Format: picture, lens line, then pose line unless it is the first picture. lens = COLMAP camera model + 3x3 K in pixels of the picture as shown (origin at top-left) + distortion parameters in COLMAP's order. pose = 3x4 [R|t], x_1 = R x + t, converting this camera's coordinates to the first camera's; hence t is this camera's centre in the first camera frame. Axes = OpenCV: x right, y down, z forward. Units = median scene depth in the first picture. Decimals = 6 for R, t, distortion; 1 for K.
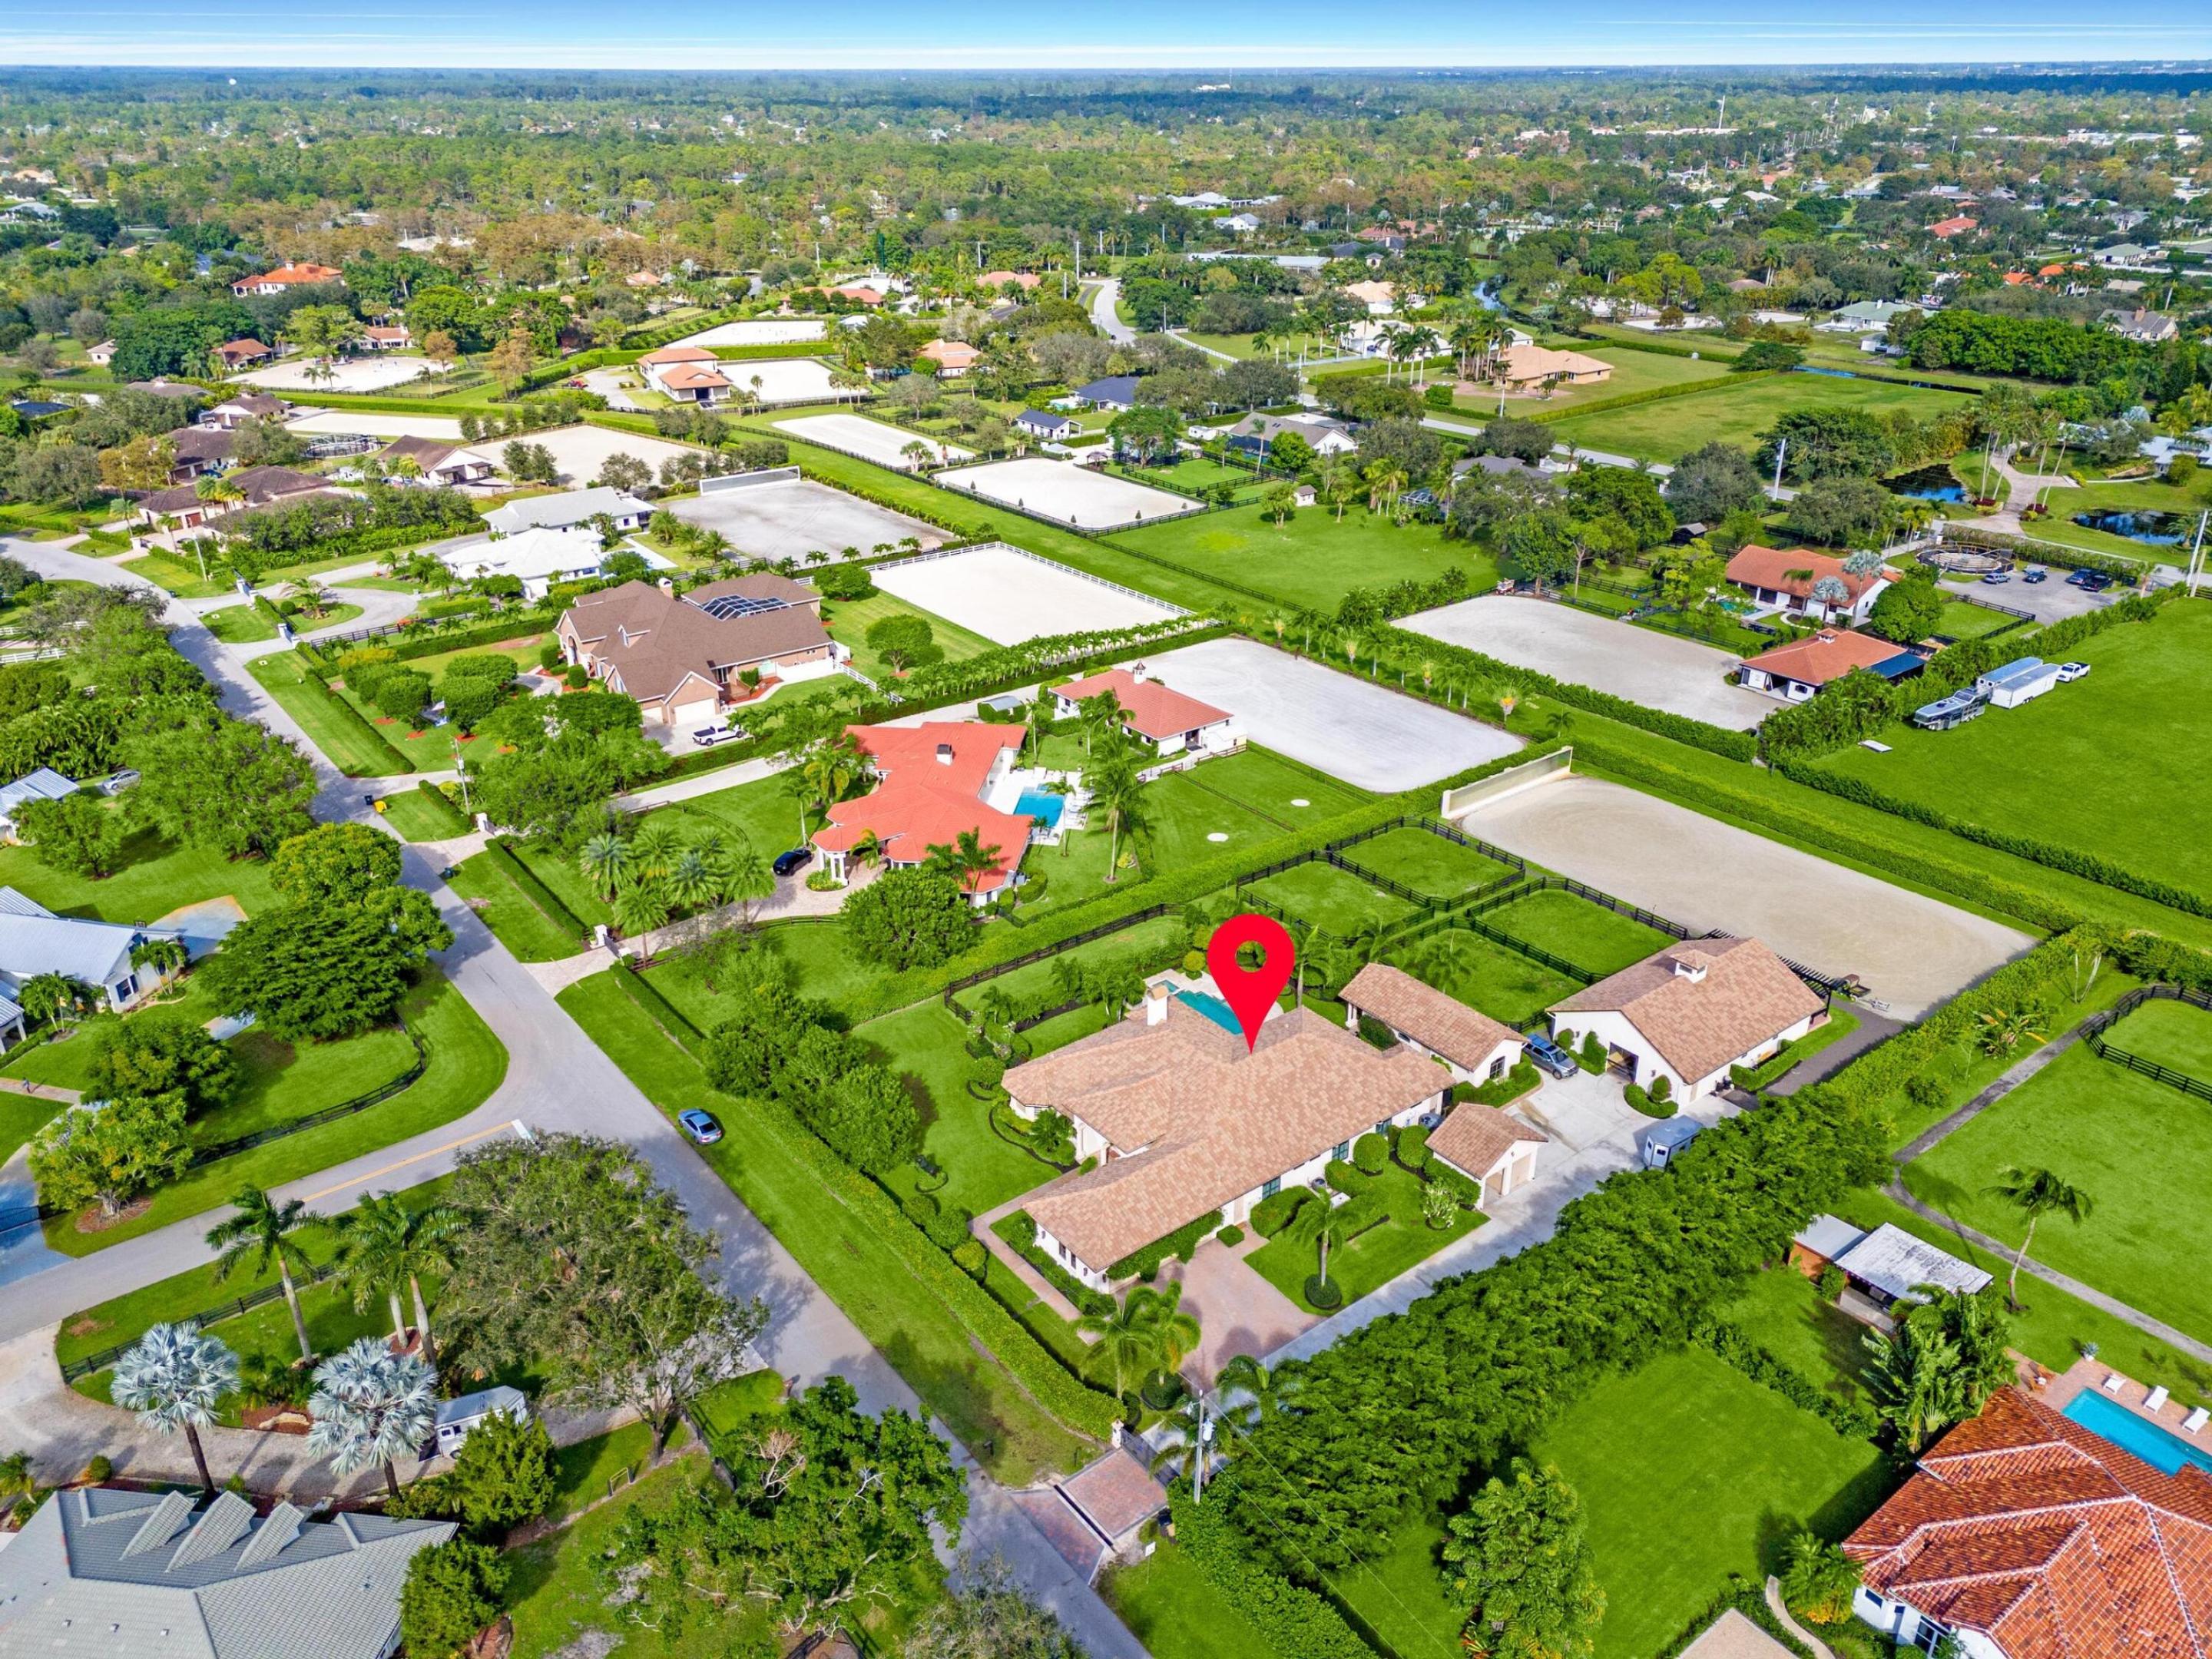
lens RADIAL K [[1615.6, 0, 1111.7], [0, 1615.6, 825.1], [0, 0, 1]] dist [0.094851, -0.101207]
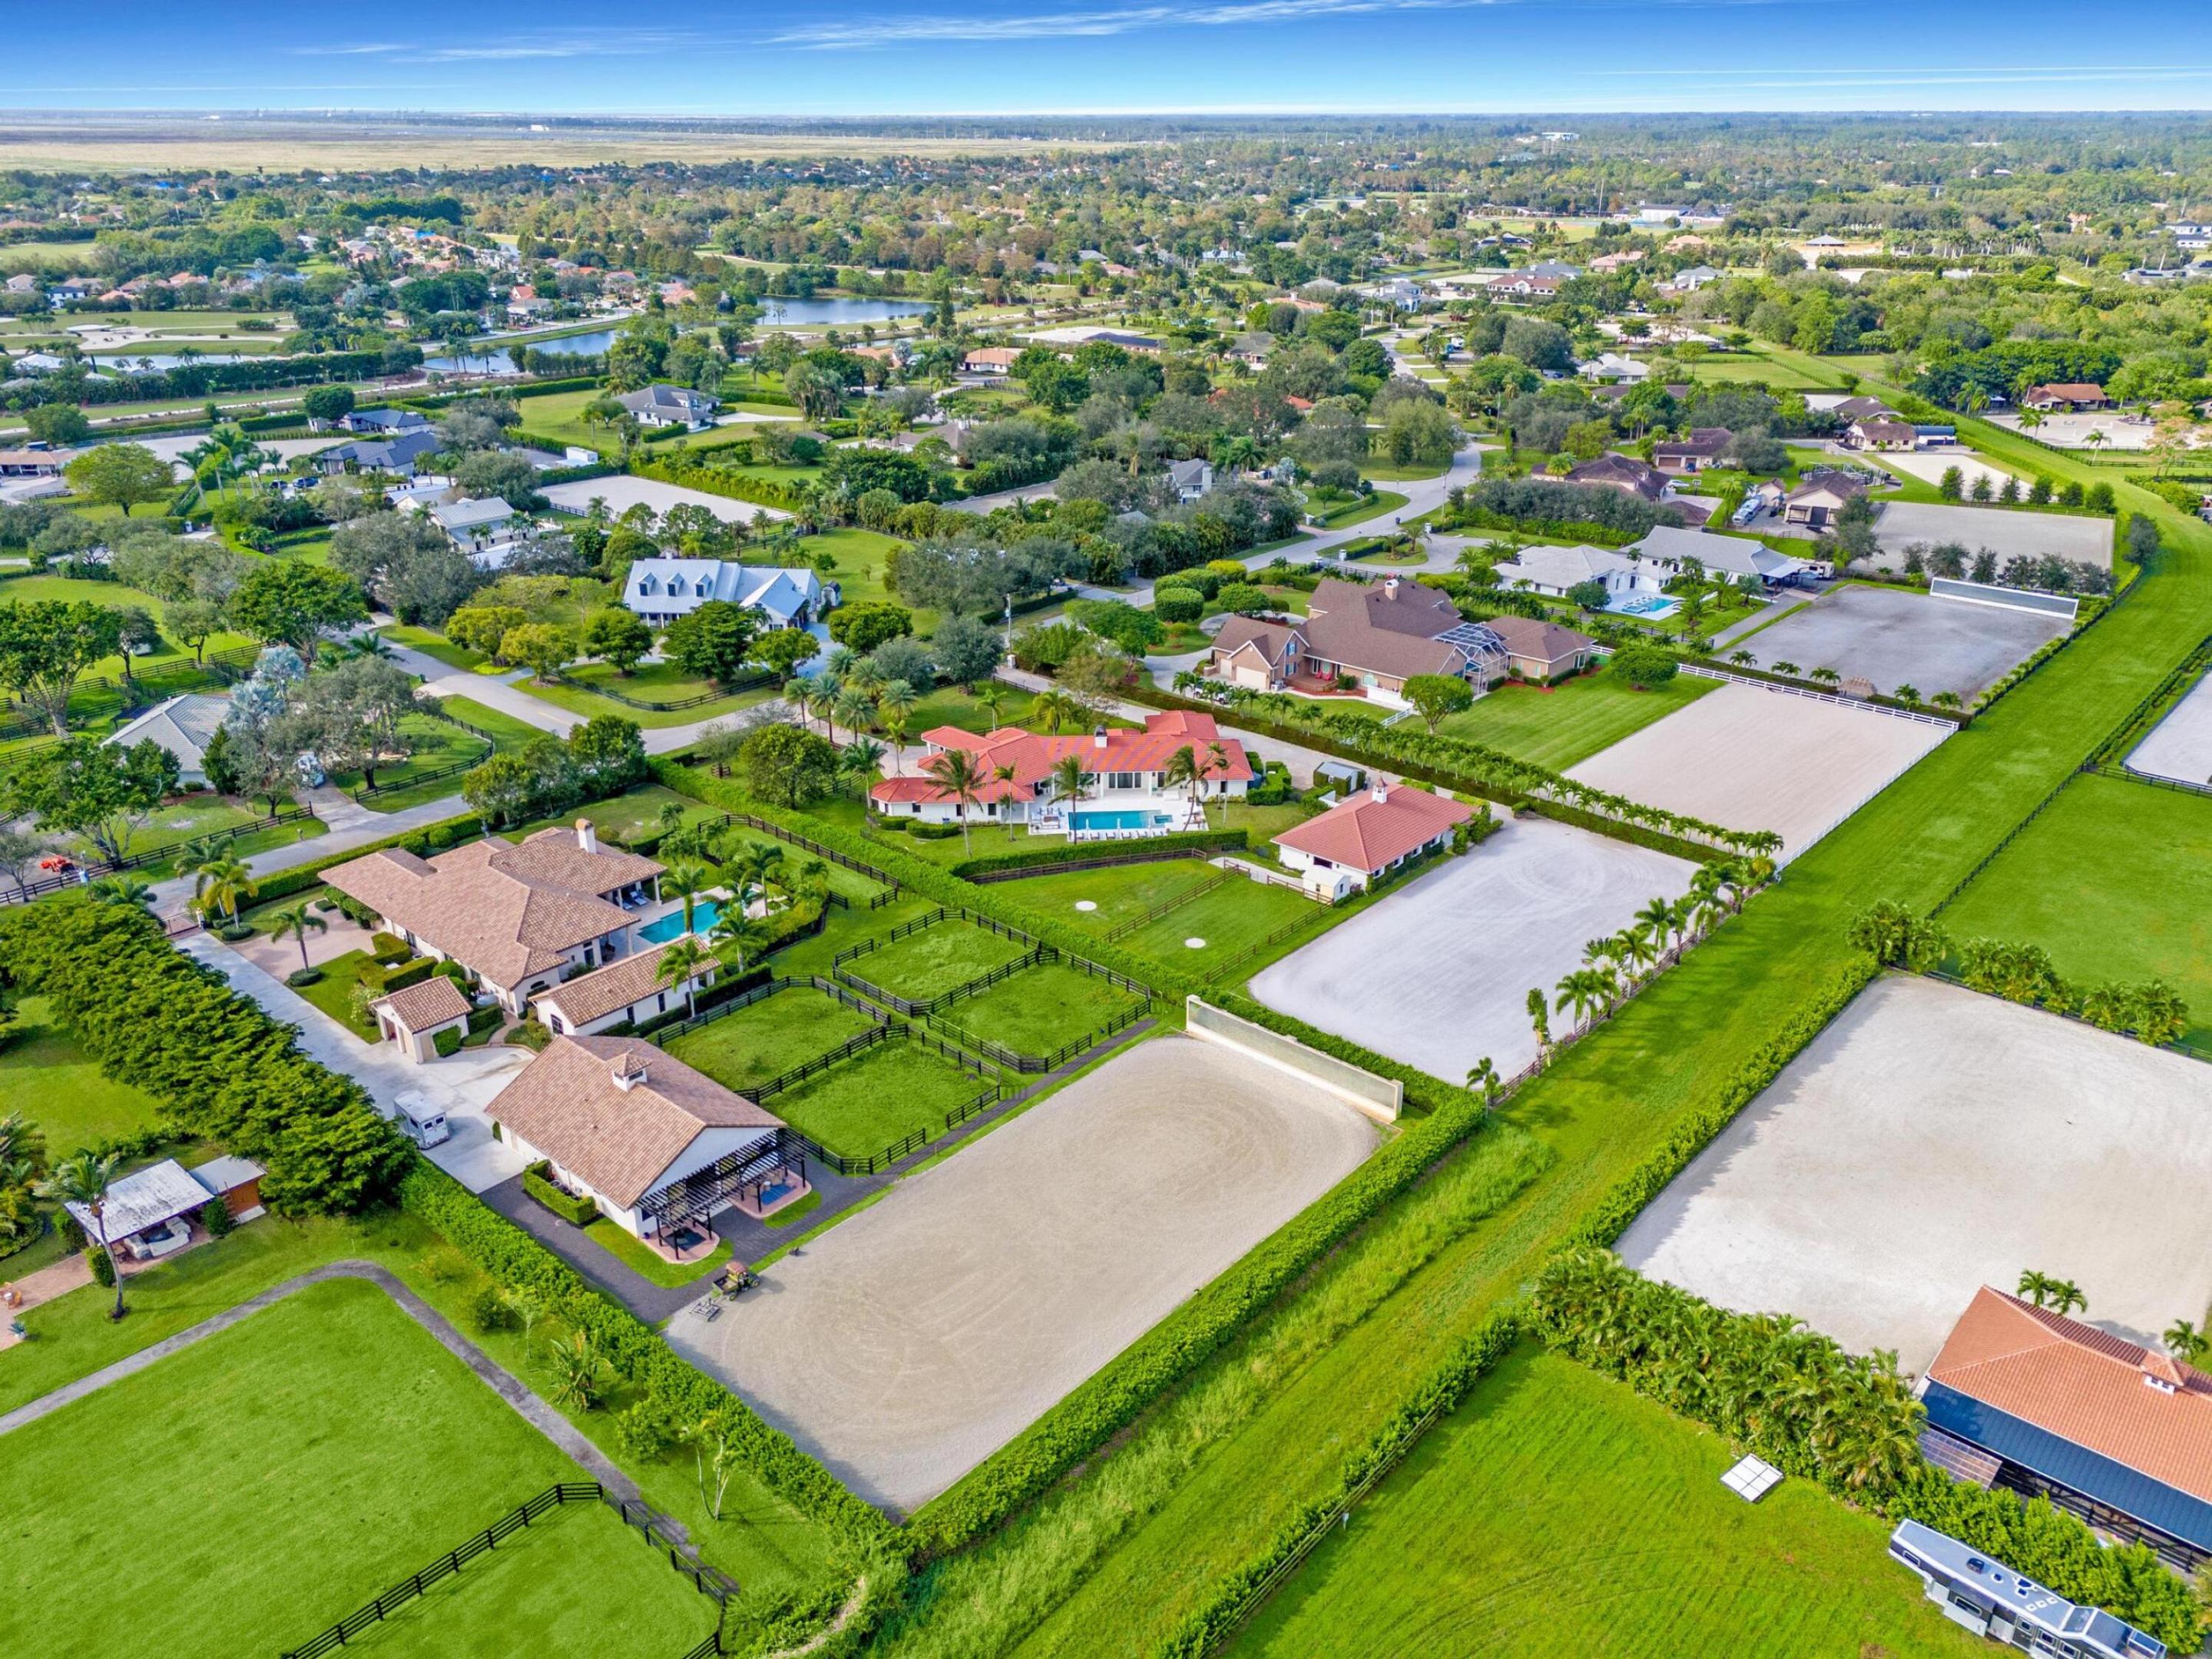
lens RADIAL K [[1656.0, 0, 1106.0], [0, 1656.0, 829.5], [0, 0, 1]] dist [0.103150, -0.135024]
pose [[0.177484, 0.393924, -0.901845, 0.956949], [-0.417622, 0.859936, 0.293430, -0.332072], [0.891118, 0.324551, 0.317136, 0.730803]]
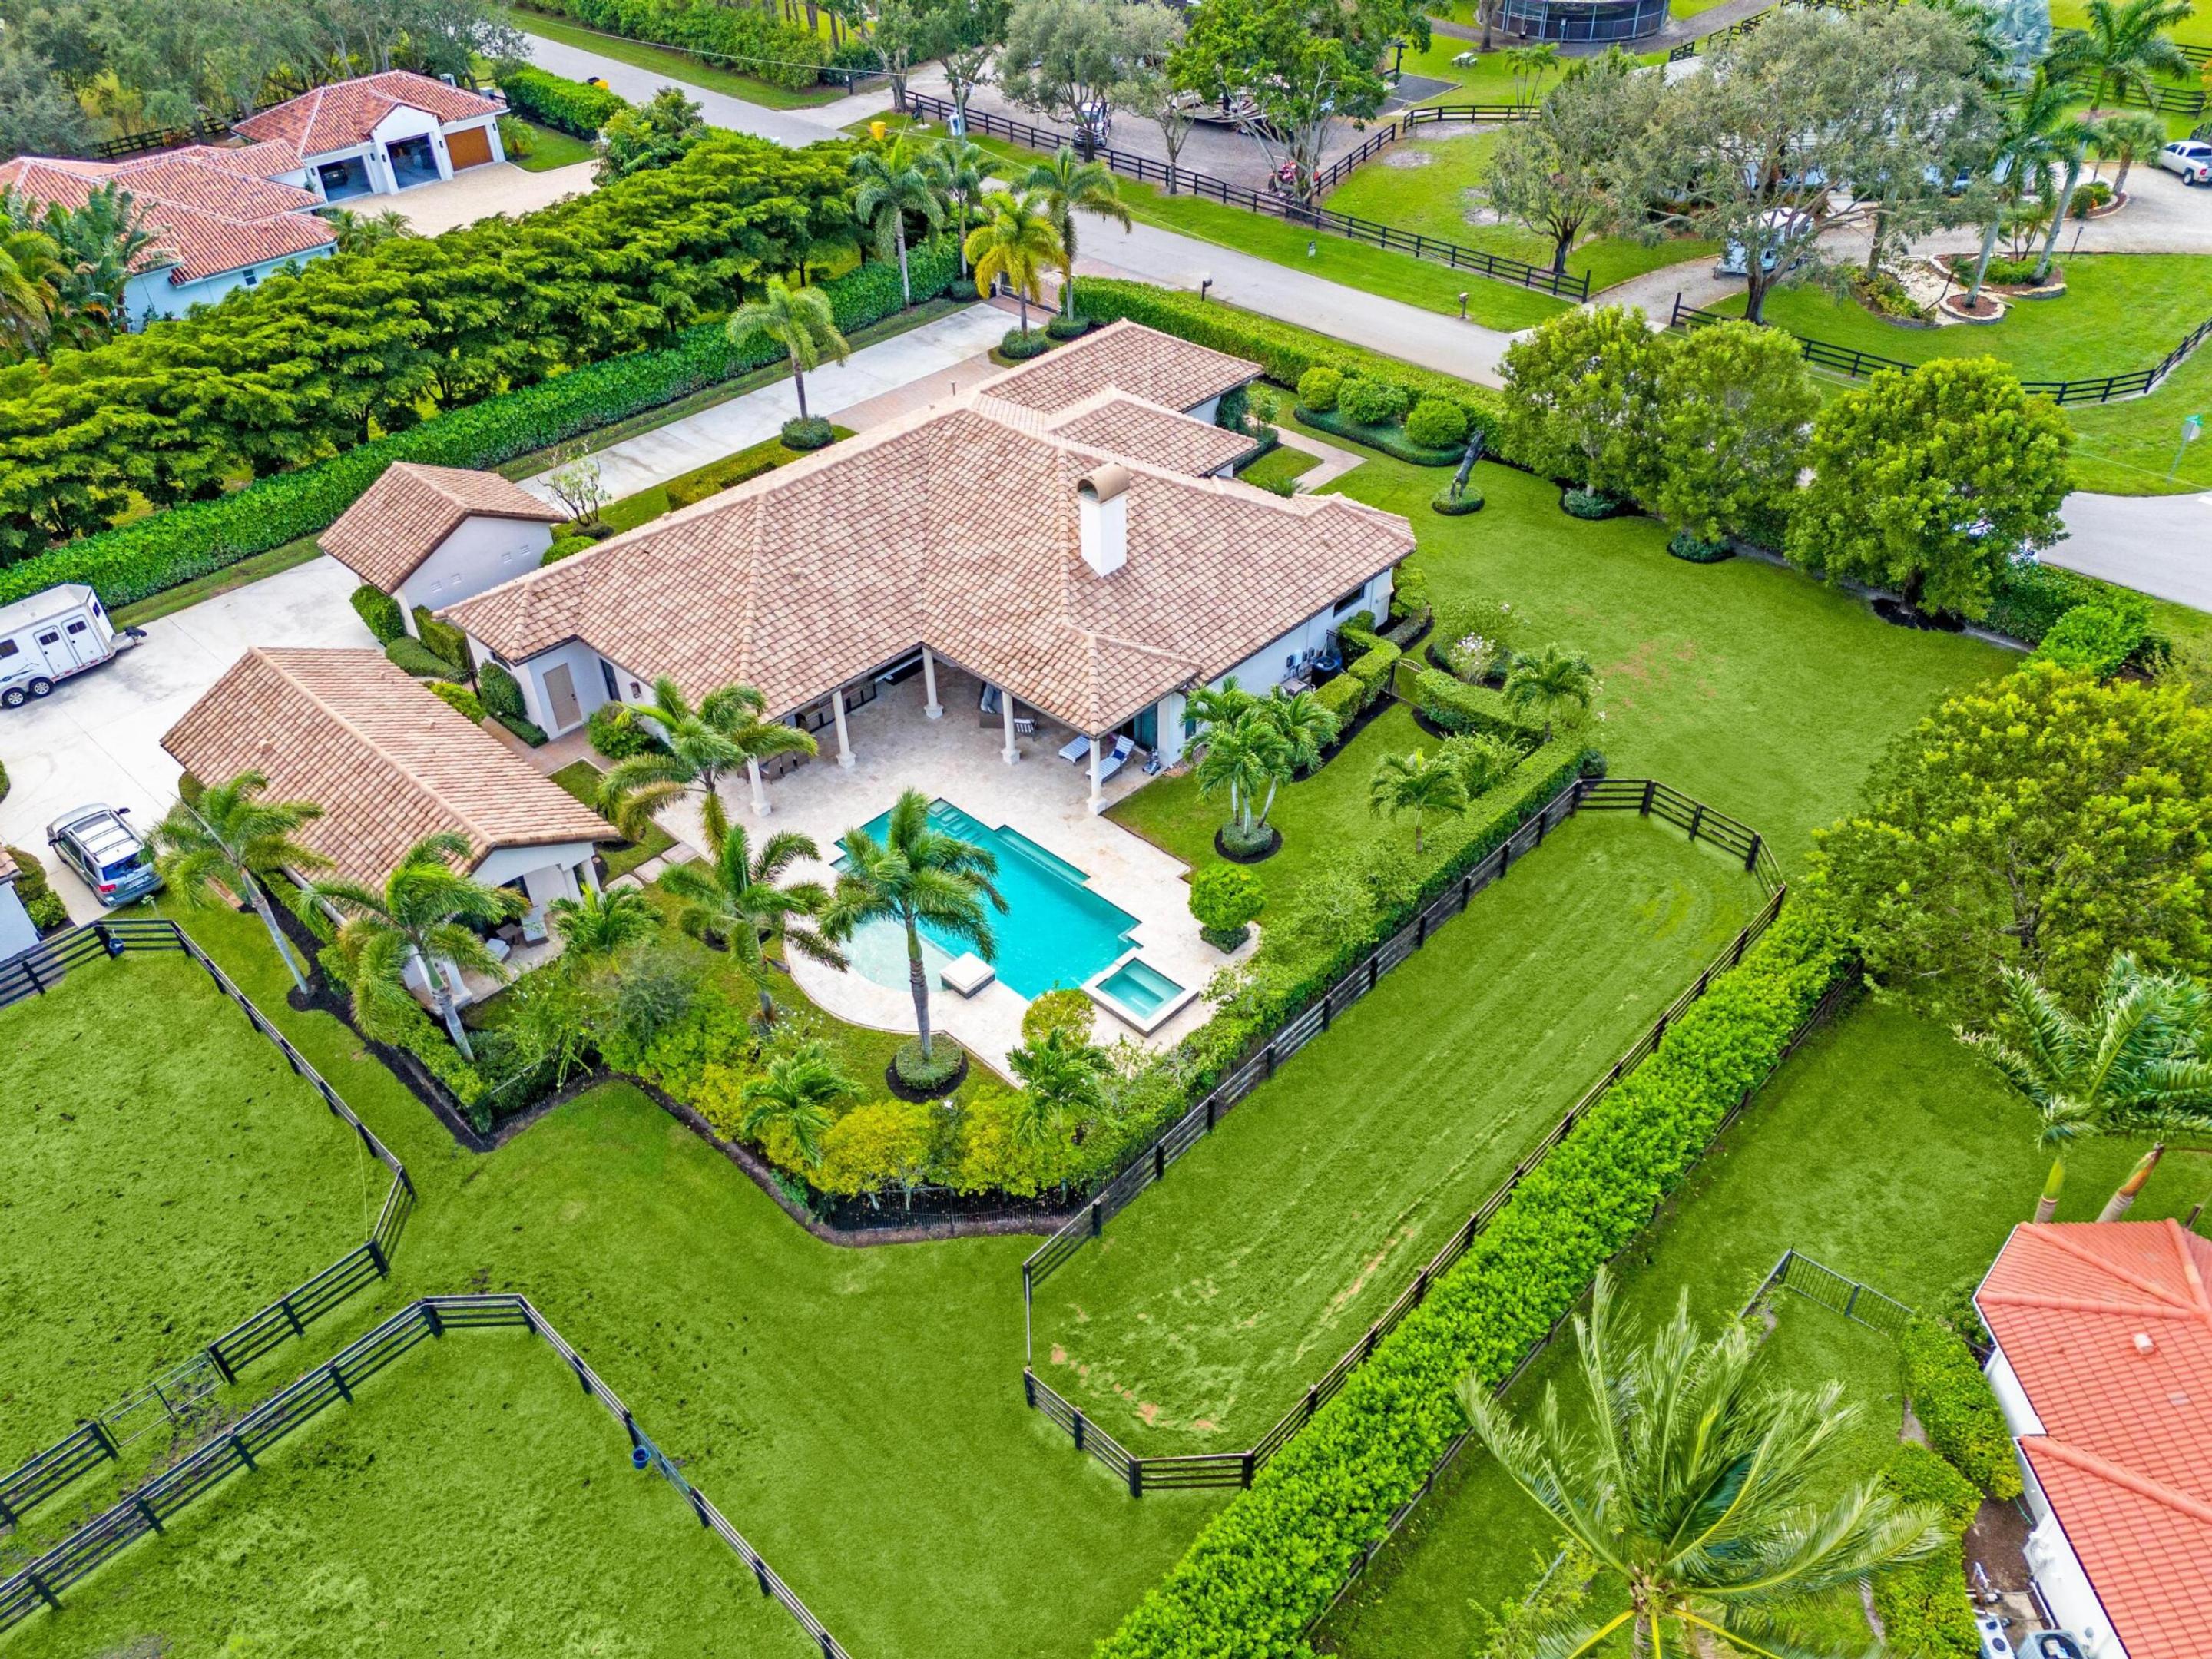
lens RADIAL K [[1637.5, 0, 1074.5], [0, 1637.5, 831.2], [0, 0, 1]] dist [0.058390, -0.071133]
pose [[-0.990657, 0.105717, -0.086156, 0.061663], [-0.031556, 0.436908, 0.898952, -0.178463], [0.132677, 0.893272, -0.429490, 0.965342]]
